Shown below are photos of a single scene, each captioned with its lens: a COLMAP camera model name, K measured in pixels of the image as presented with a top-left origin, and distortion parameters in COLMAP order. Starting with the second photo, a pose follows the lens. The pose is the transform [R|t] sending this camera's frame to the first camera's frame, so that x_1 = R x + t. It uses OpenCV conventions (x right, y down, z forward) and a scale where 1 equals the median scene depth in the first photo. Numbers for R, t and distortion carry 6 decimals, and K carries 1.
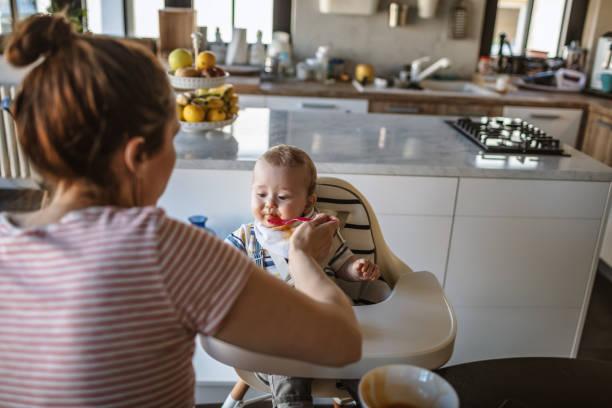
lens RADIAL K [[552.2, 0, 316.9], [0, 552.2, 204.2], [0, 0, 1]] dist [-0.177452, 0.149020]
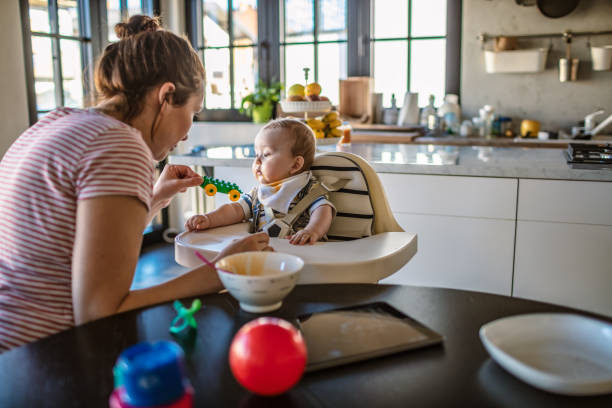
lens RADIAL K [[552.2, 0, 316.9], [0, 552.2, 204.2], [0, 0, 1]] dist [-0.177452, 0.149020]
pose [[0.894363, 0.014884, -0.447094, 0.174815], [-0.099510, 0.981024, -0.166399, 0.089749], [0.436134, 0.193312, 0.878873, 0.009450]]
